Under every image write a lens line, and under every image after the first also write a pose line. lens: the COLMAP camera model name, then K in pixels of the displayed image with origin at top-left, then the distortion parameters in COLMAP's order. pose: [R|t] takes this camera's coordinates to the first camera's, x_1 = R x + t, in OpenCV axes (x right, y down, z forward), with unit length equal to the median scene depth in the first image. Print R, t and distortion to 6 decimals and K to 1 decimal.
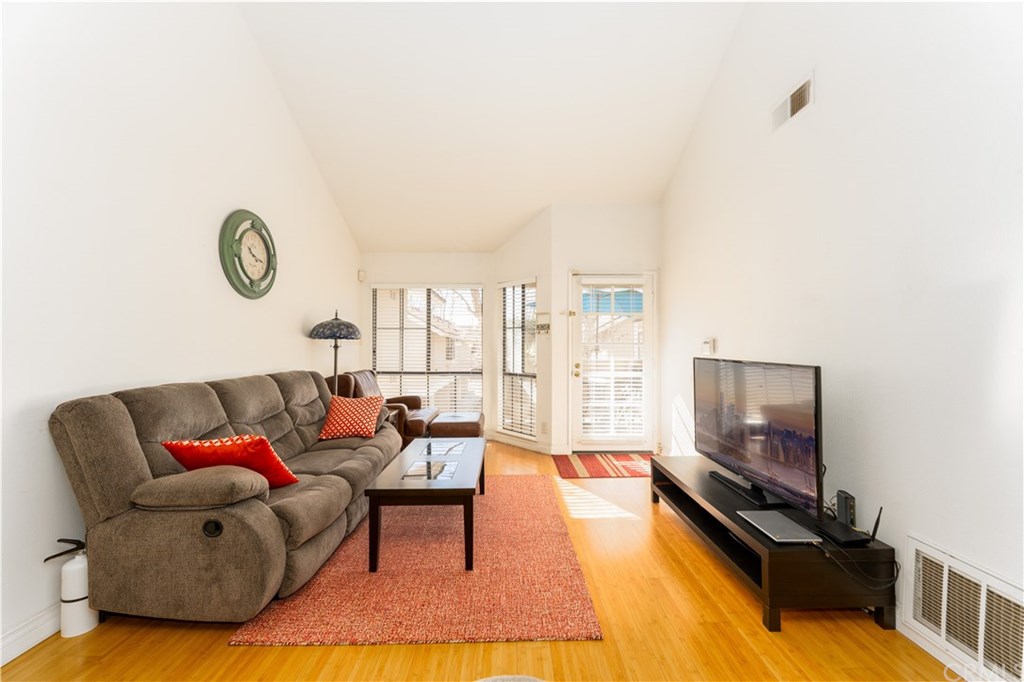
lens RADIAL K [[411.1, 0, 516.9], [0, 411.1, 342.2], [0, 0, 1]] dist [0.004026, -0.001762]
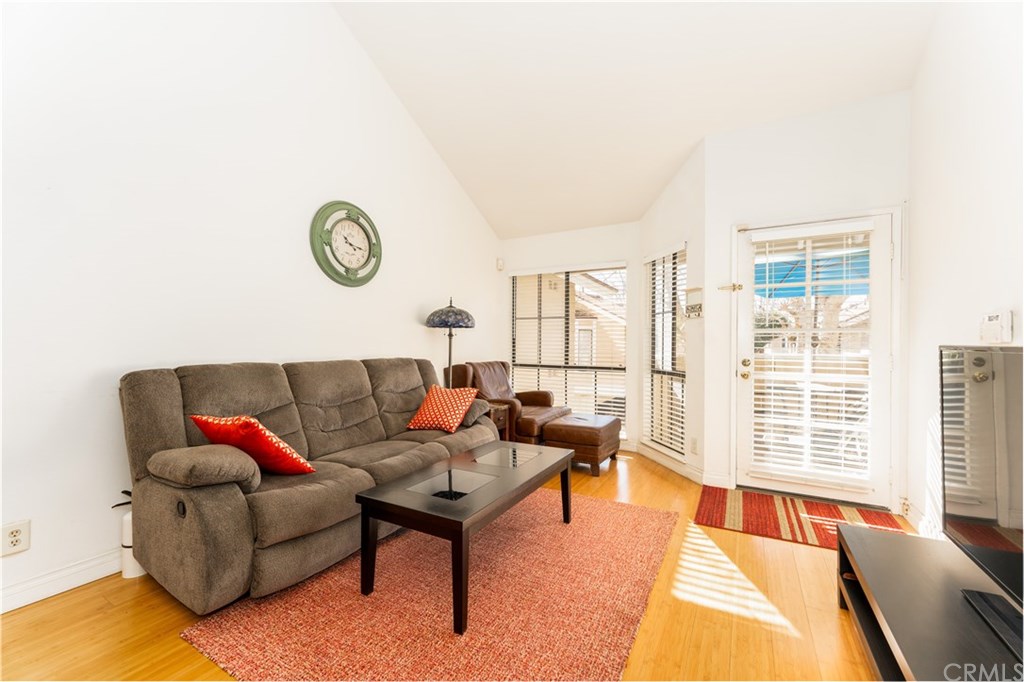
lens RADIAL K [[411.1, 0, 515.0], [0, 411.1, 342.0], [0, 0, 1]] dist [0.004026, -0.001762]
pose [[0.863969, 0.002268, -0.503540, 0.208746], [-0.000573, 0.999994, 0.003521, 0.027033], [0.503545, -0.002753, 0.863965, 0.273215]]
